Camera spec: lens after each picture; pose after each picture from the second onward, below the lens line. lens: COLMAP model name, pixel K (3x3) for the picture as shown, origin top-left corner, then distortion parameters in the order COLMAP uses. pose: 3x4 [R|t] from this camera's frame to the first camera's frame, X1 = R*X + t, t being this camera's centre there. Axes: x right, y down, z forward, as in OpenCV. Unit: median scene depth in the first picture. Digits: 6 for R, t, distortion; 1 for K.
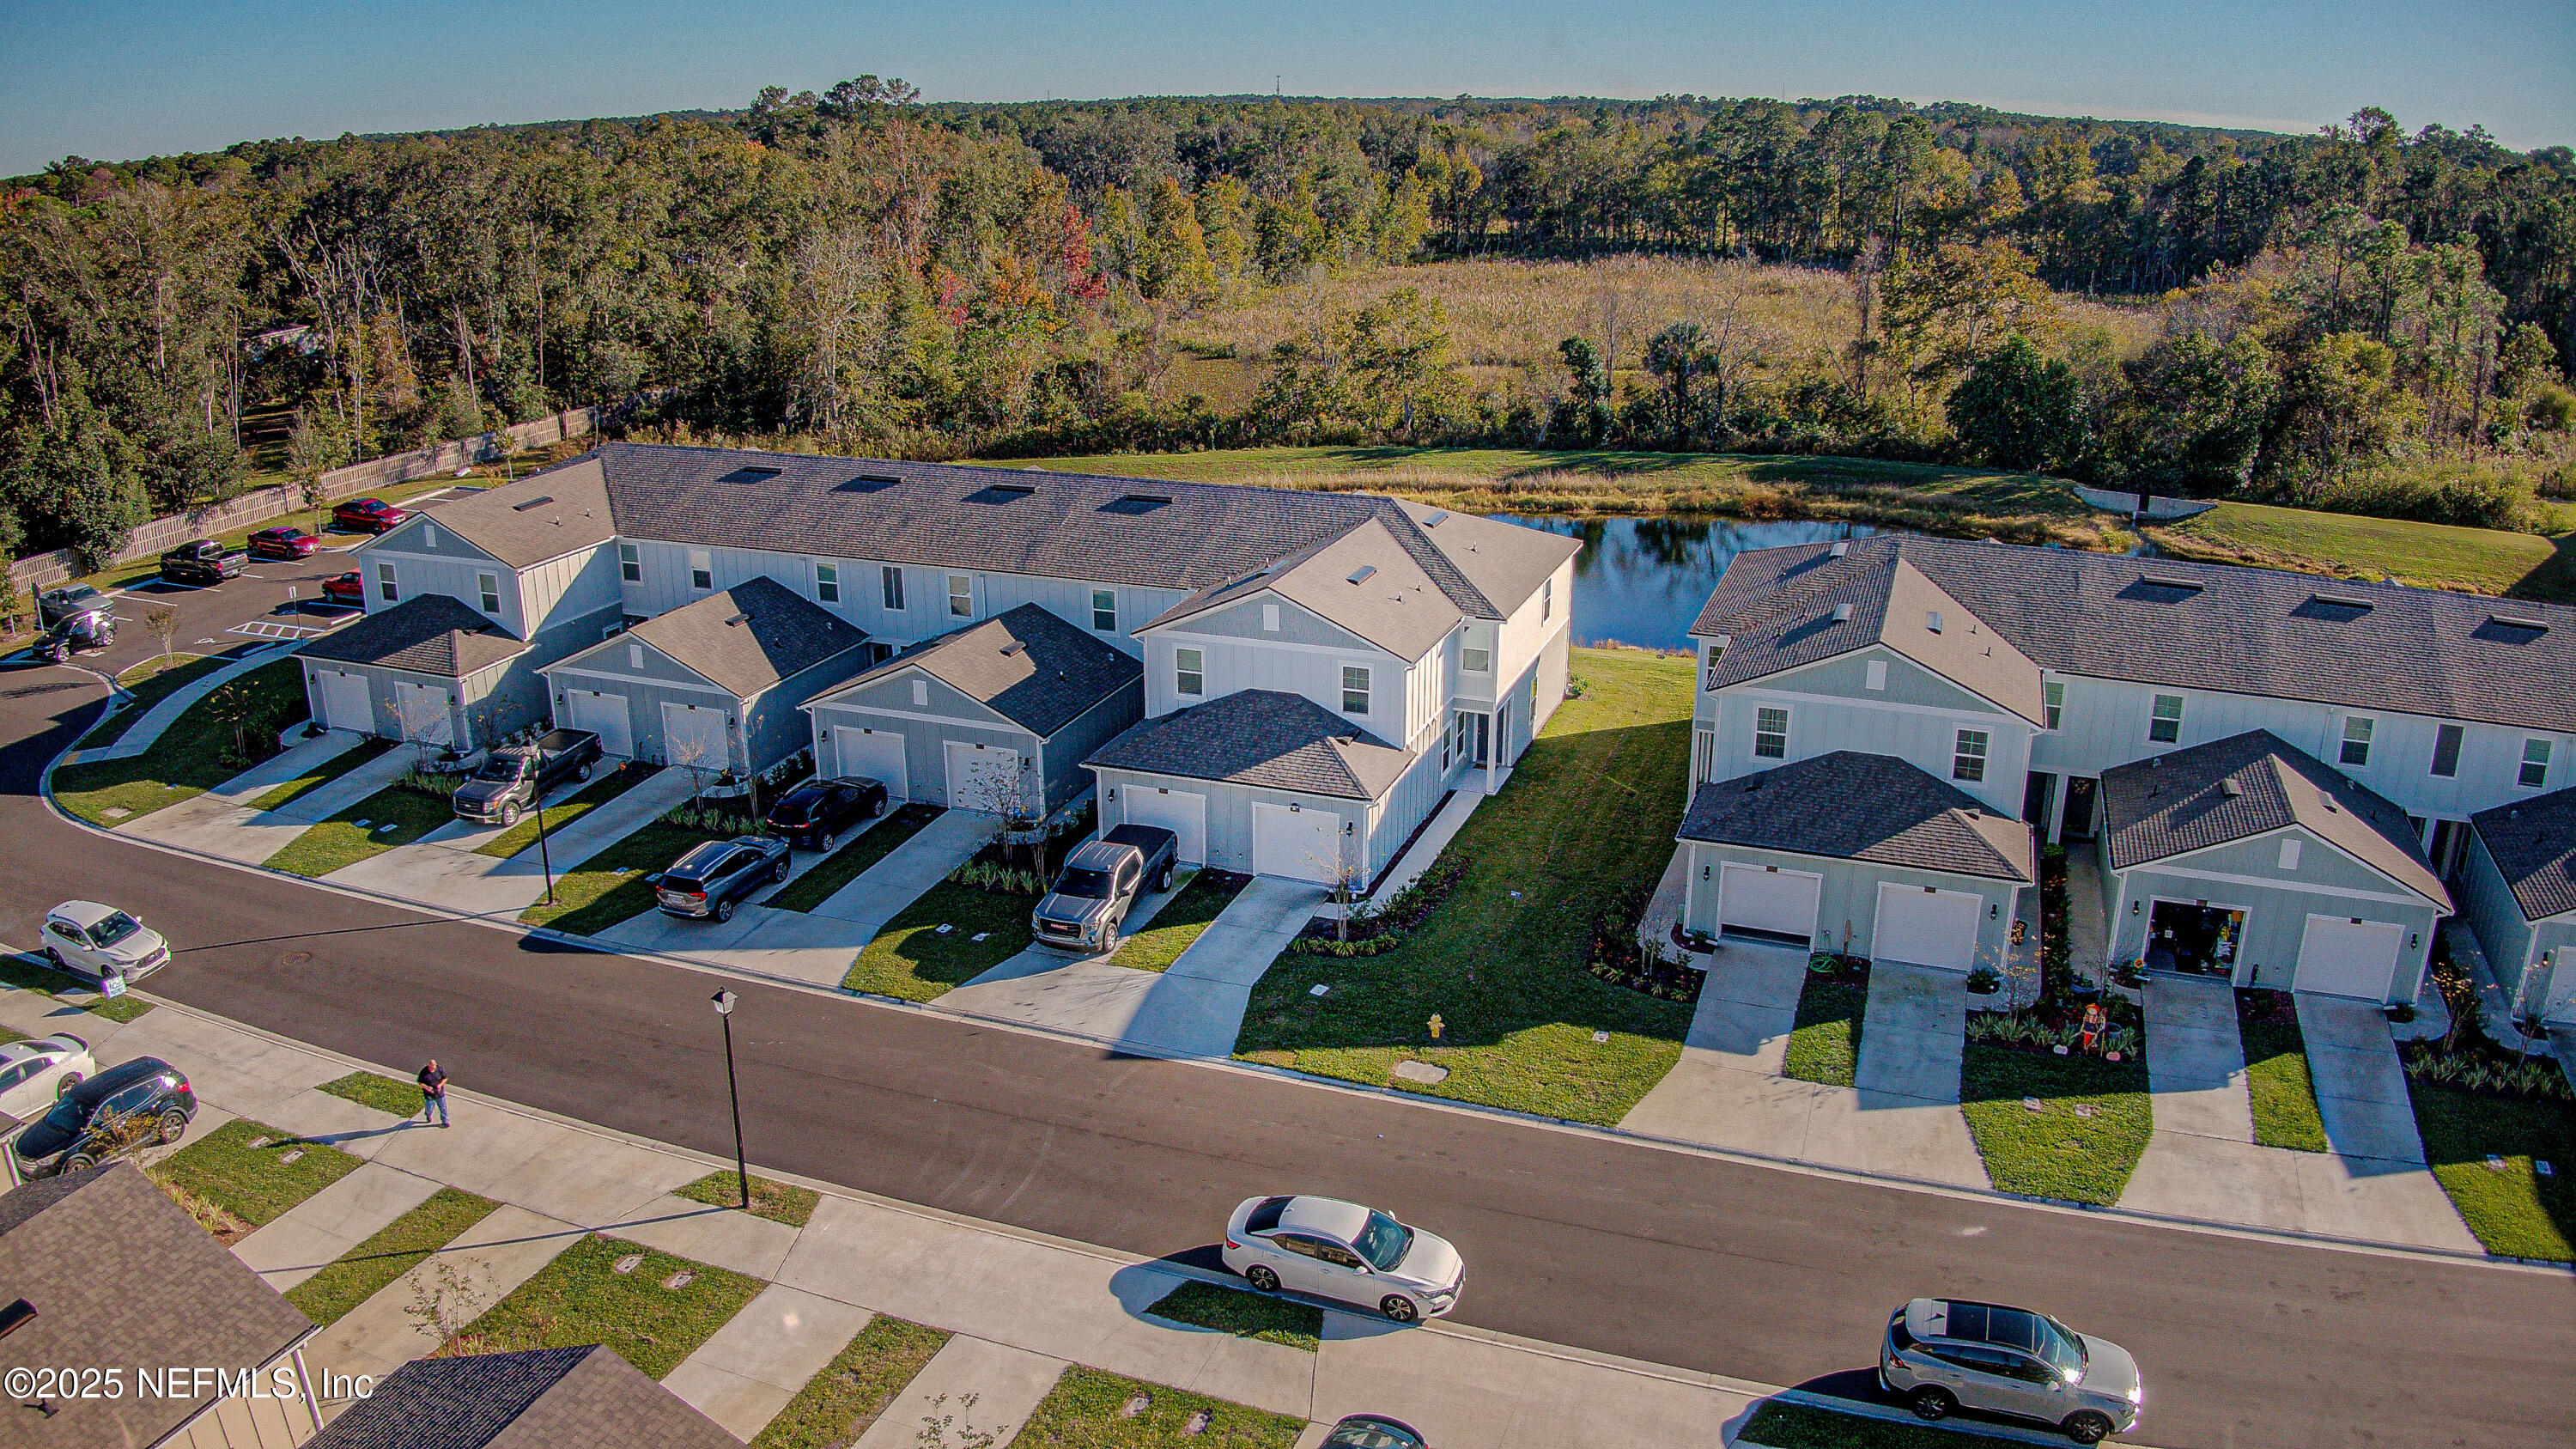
lens RADIAL K [[1849.7, 0, 1288.0], [0, 1849.7, 724.5], [0, 0, 1]] dist [-0.163014, -0.003591]
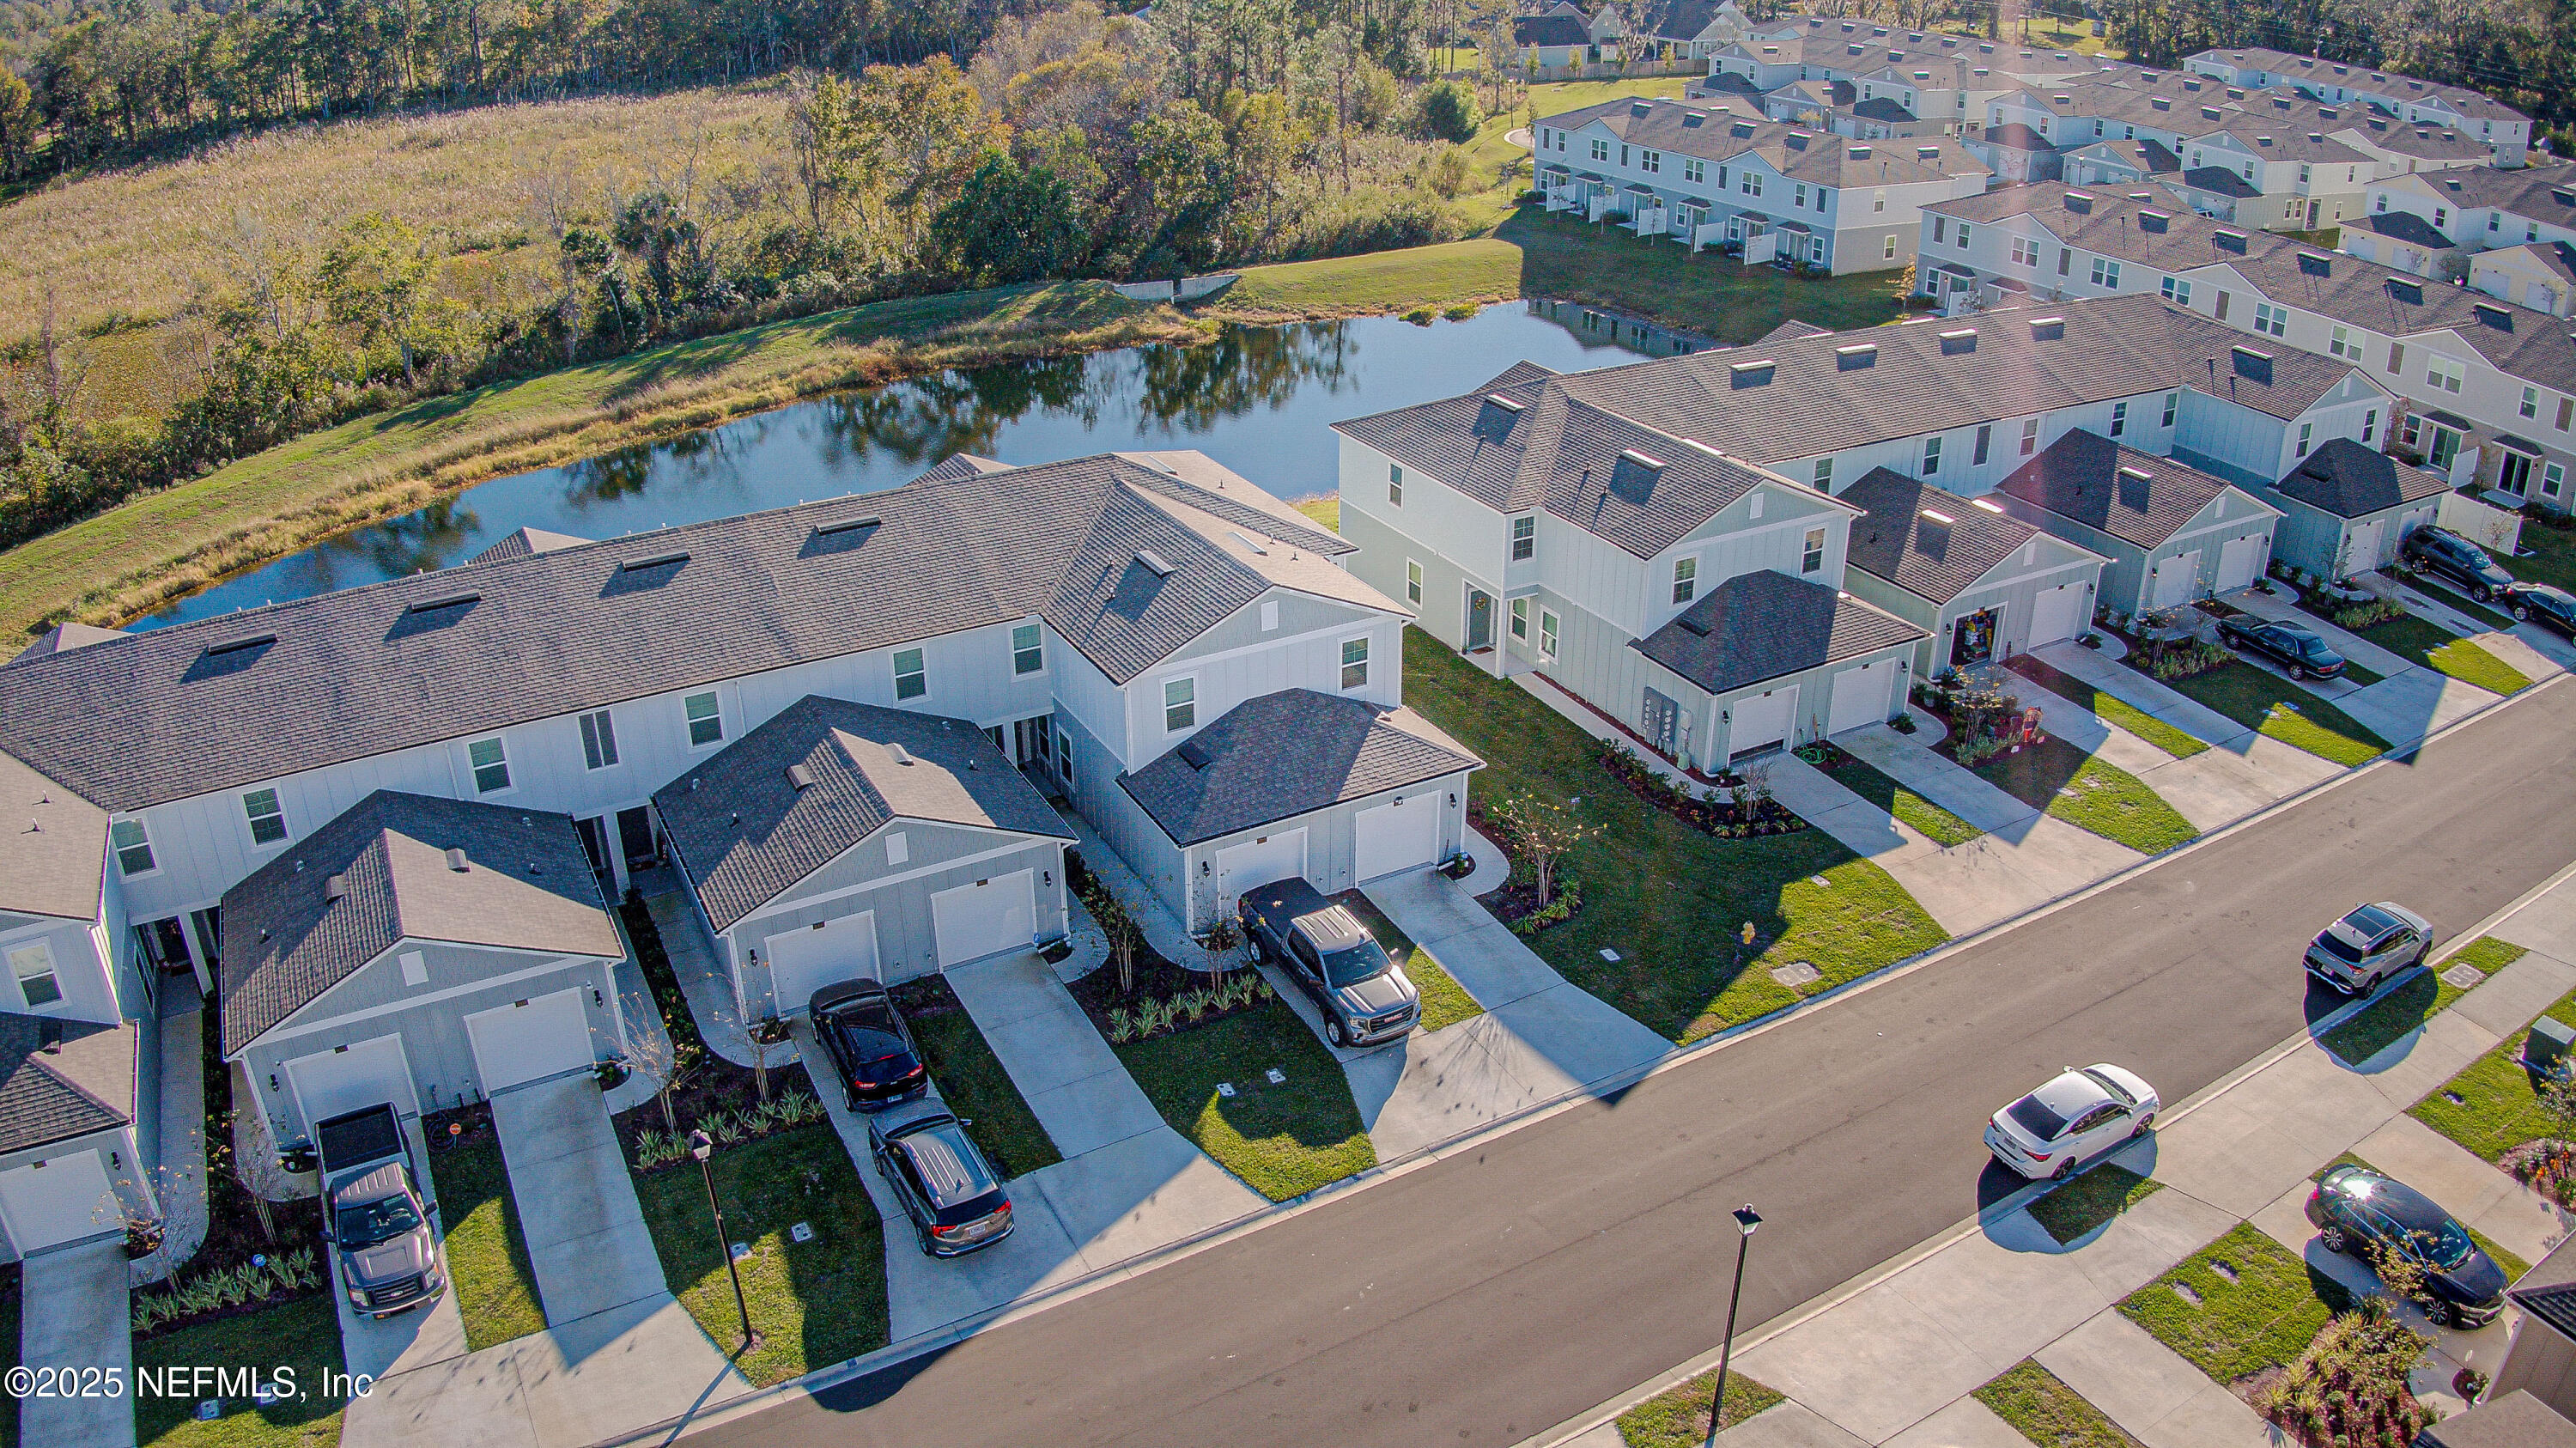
lens RADIAL K [[1849.6, 0, 1288.0], [0, 1849.6, 724.0], [0, 0, 1]] dist [-0.163014, -0.003591]
pose [[0.644781, -0.334725, 0.687181, -0.733021], [0.251015, 0.941884, 0.223264, -0.238050], [-0.721976, 0.028537, 0.691329, 0.431186]]
